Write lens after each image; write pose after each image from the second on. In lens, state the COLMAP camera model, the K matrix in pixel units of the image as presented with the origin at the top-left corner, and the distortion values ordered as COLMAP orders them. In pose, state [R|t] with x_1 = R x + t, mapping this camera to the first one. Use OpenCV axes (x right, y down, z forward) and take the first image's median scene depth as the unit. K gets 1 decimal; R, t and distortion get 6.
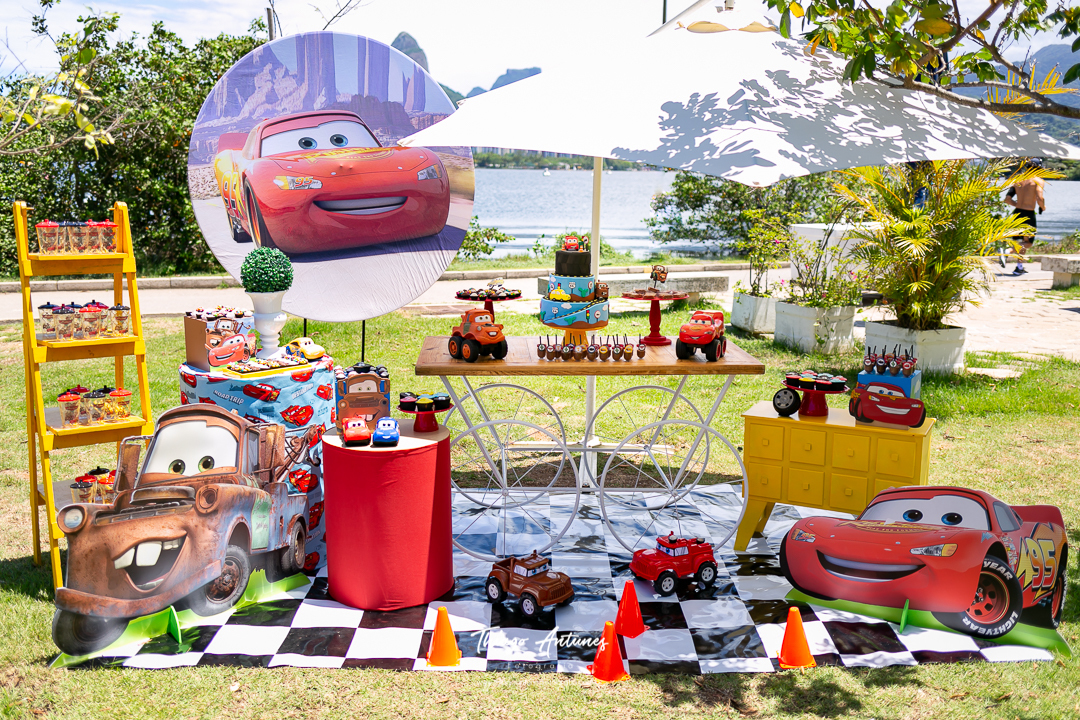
lens RADIAL K [[1144.9, 0, 586.3], [0, 1144.9, 360.7], [0, 0, 1]] dist [-0.006501, -0.004836]
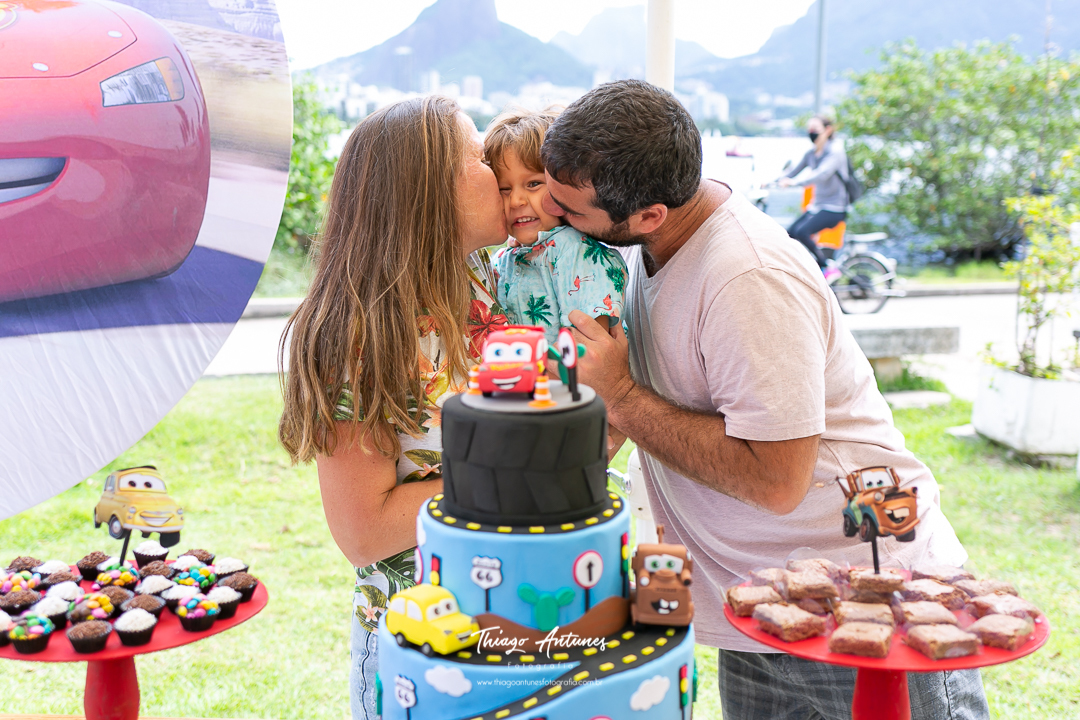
lens RADIAL K [[1324.3, 0, 563.1], [0, 1324.3, 314.3], [0, 0, 1]] dist [-0.025306, 0.035729]
pose [[0.993421, 0.016440, -0.113337, 0.022664], [-0.020883, 0.999054, -0.038134, -0.087928], [0.112602, 0.040250, 0.992825, 0.646211]]
